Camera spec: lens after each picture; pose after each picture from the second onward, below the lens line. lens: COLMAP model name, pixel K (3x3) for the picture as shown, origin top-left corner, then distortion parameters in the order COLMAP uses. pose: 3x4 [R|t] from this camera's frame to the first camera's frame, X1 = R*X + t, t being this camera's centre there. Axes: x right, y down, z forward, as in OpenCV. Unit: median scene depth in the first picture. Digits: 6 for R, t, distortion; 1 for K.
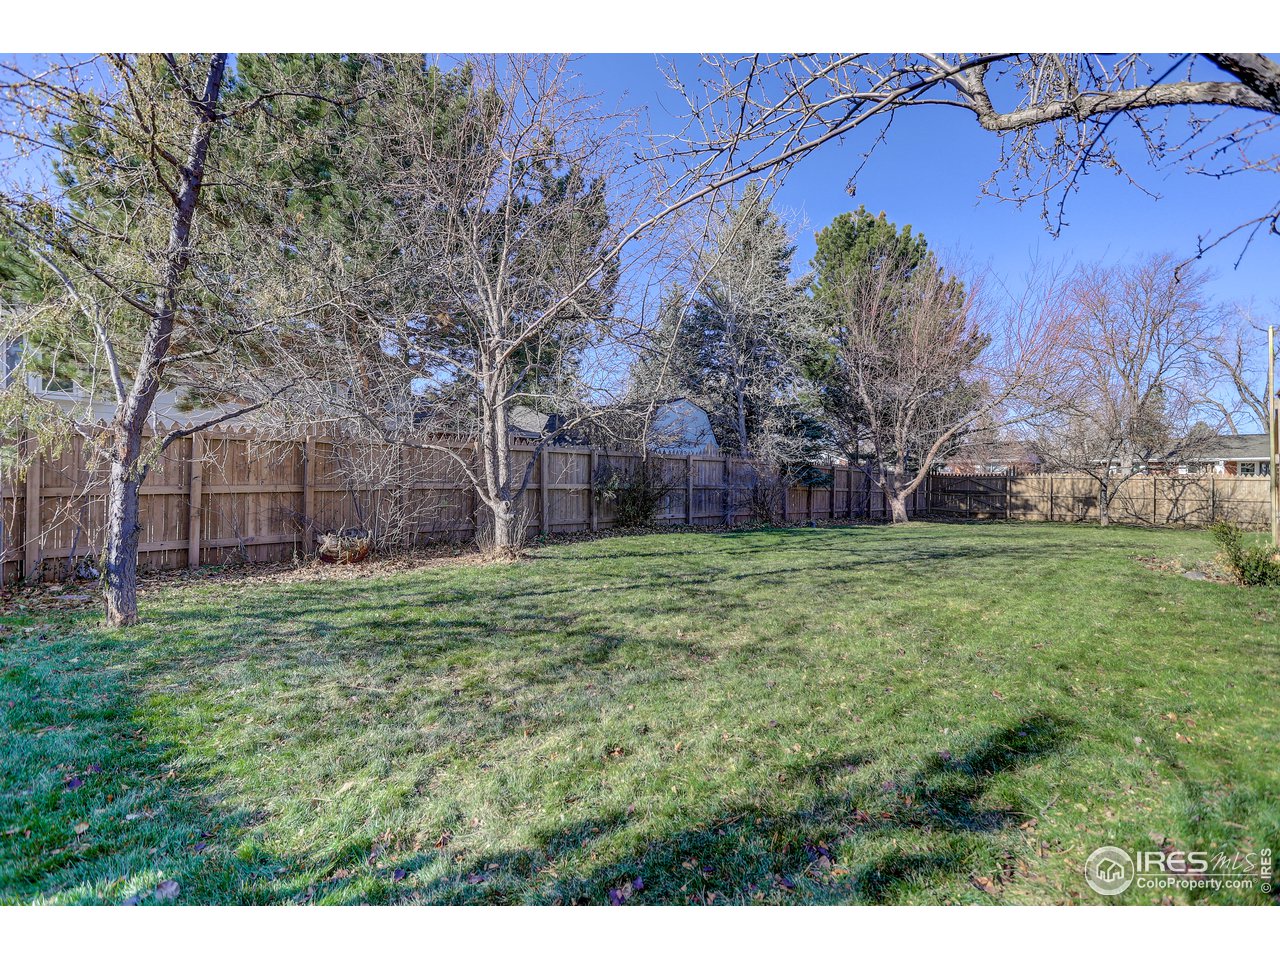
lens RADIAL K [[628.2, 0, 634.9], [0, 628.2, 475.5], [0, 0, 1]] dist [-0.003217, -0.000188]
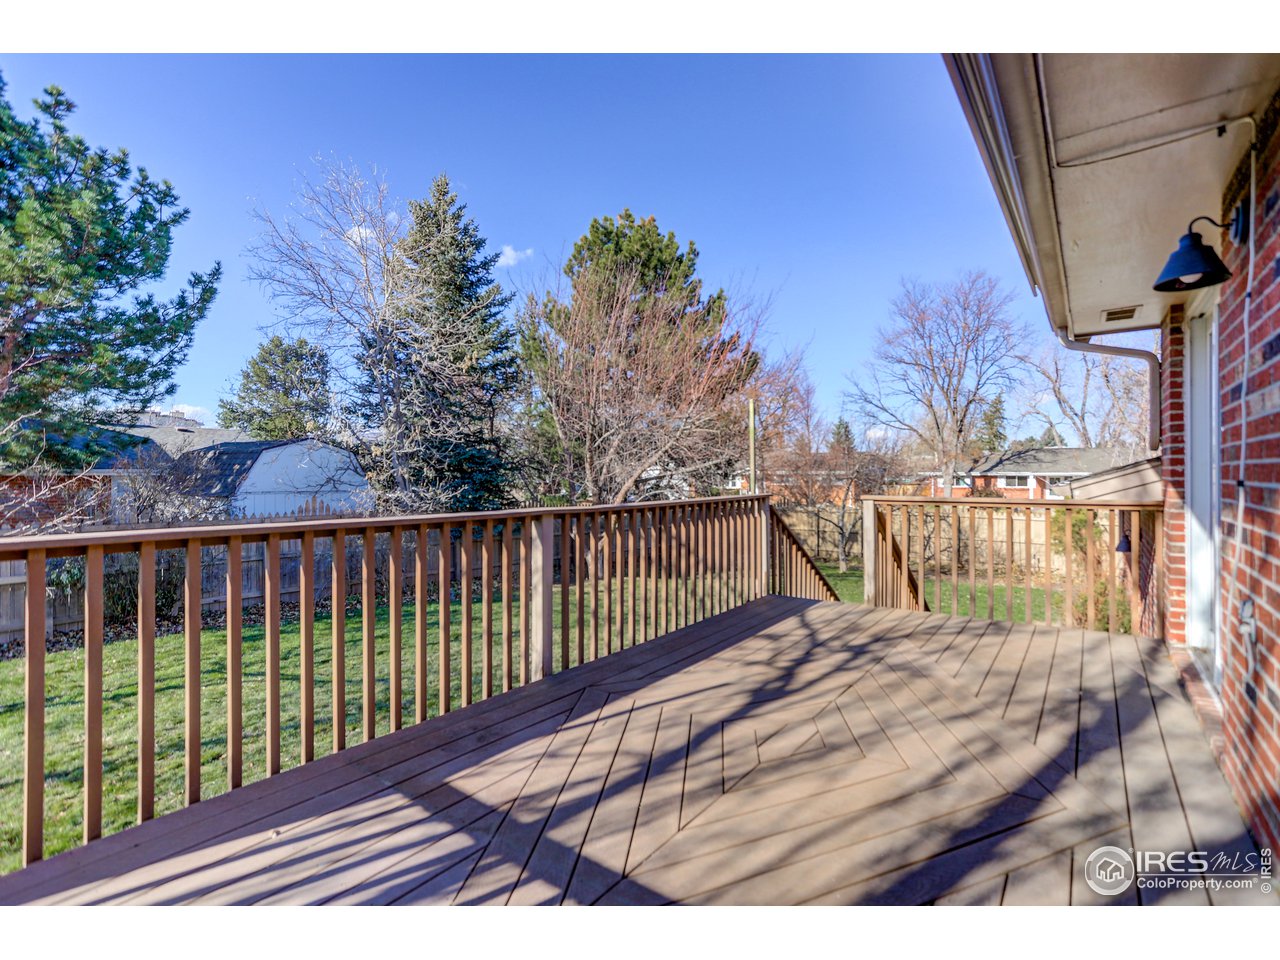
lens RADIAL K [[628.2, 0, 634.9], [0, 628.2, 475.5], [0, 0, 1]] dist [-0.003217, -0.000188]
pose [[0.992287, -0.009417, 0.123600, 0.168890], [0.009282, 0.999956, 0.001667, -0.031509], [-0.123610, -0.000507, 0.992331, 0.067851]]
